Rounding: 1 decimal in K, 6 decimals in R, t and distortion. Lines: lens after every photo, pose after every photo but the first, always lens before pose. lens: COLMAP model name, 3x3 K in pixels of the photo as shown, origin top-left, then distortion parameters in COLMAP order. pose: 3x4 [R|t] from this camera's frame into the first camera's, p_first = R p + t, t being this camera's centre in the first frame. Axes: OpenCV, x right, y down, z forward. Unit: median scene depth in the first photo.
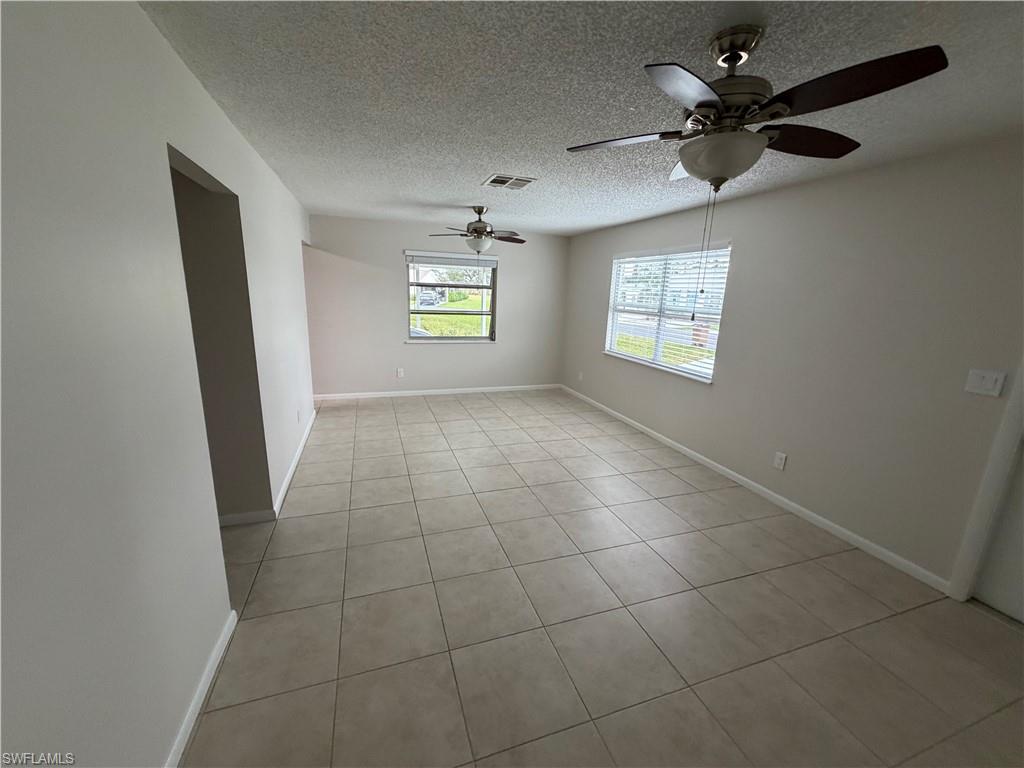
lens RADIAL K [[412.8, 0, 507.7], [0, 412.8, 386.5], [0, 0, 1]] dist [-0.002589, 0.000027]
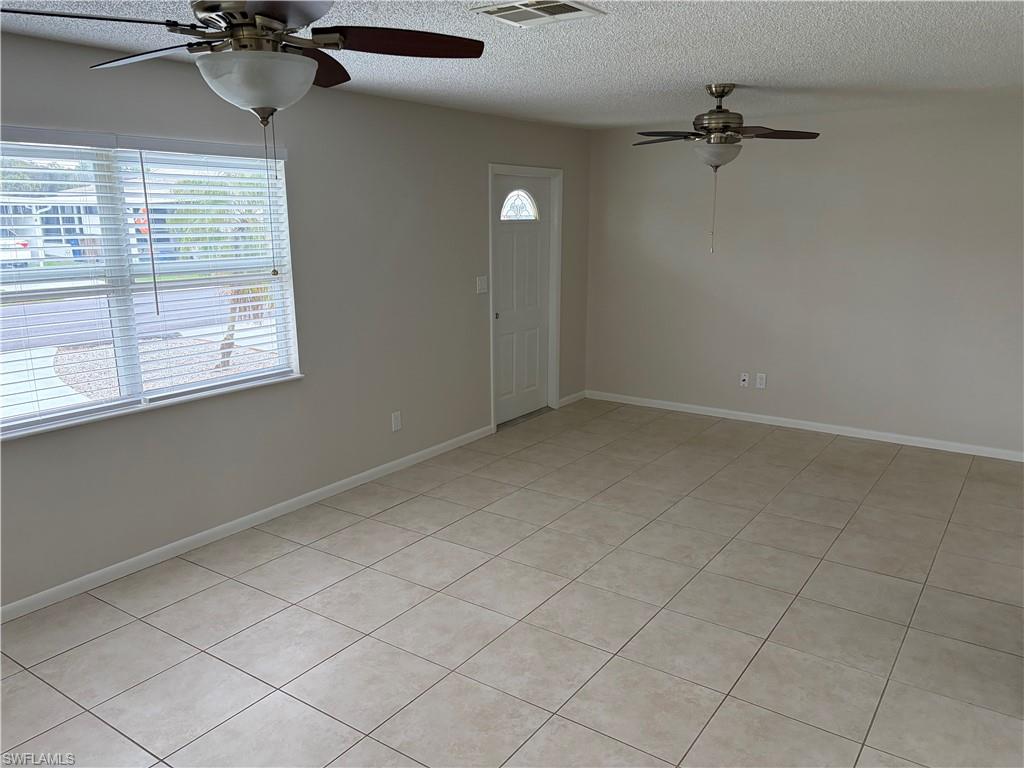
lens RADIAL K [[781.3, 0, 507.1], [0, 781.3, 408.2], [0, 0, 1]] dist [0.040072, -0.038029]
pose [[-0.597701, -0.231594, 0.767540, -0.585237], [0.163739, 0.901925, 0.399650, -0.370375], [-0.784821, 0.364547, -0.501160, 1.312755]]
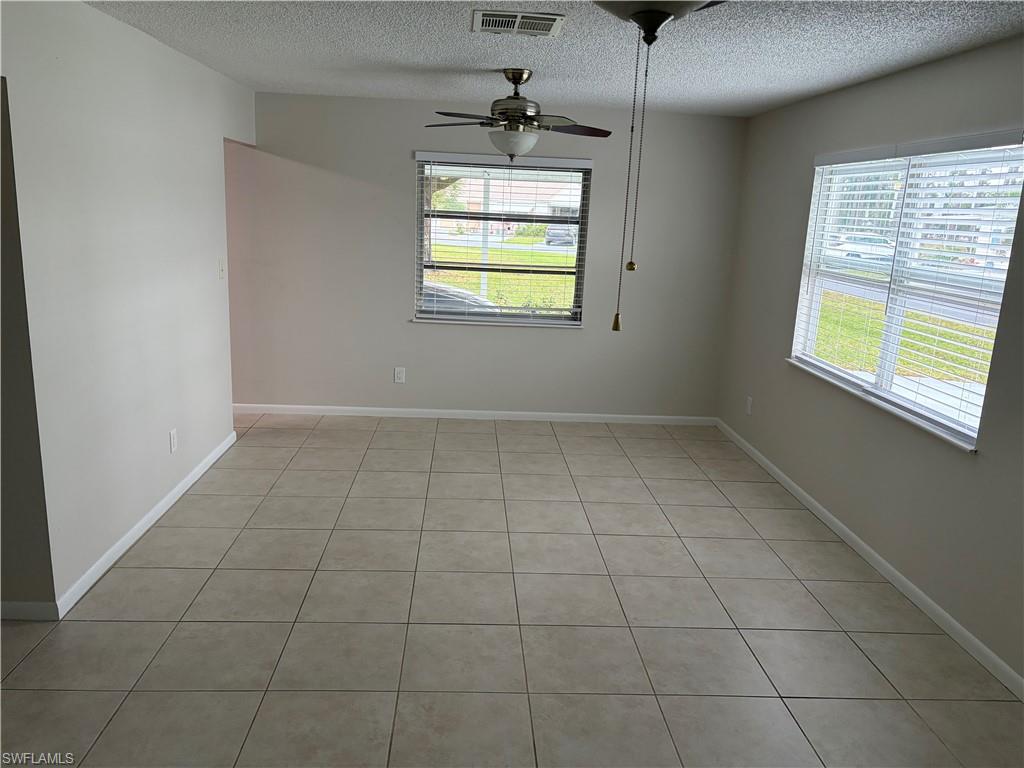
lens RADIAL K [[781.3, 0, 495.1], [0, 781.3, 382.7], [0, 0, 1]] dist [0.040072, -0.038029]
pose [[0.959330, 0.067873, -0.274006, 0.223588], [-0.073285, 0.997265, -0.009550, -0.033491], [0.272609, 0.029242, 0.961681, 0.058342]]
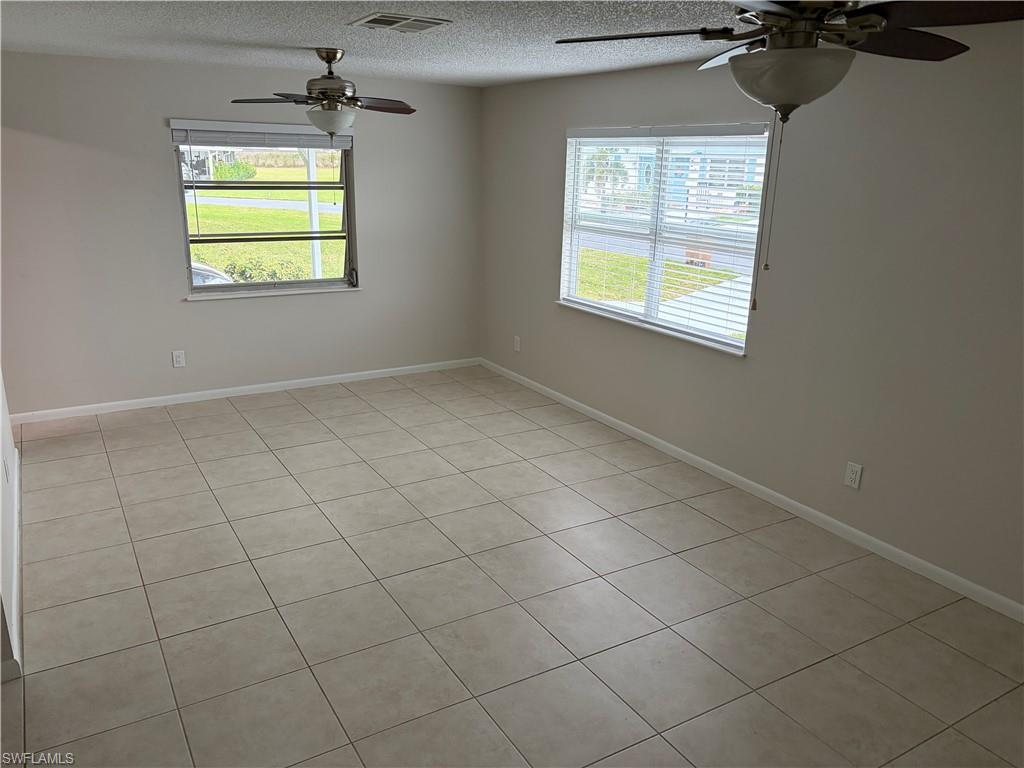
lens RADIAL K [[781.3, 0, 501.0], [0, 781.3, 391.9], [0, 0, 1]] dist [0.040072, -0.038029]
pose [[0.979173, -0.073224, 0.189364, -0.082578], [0.060701, 0.995620, 0.071113, -0.056697], [-0.193741, -0.058138, 0.979328, -0.072657]]
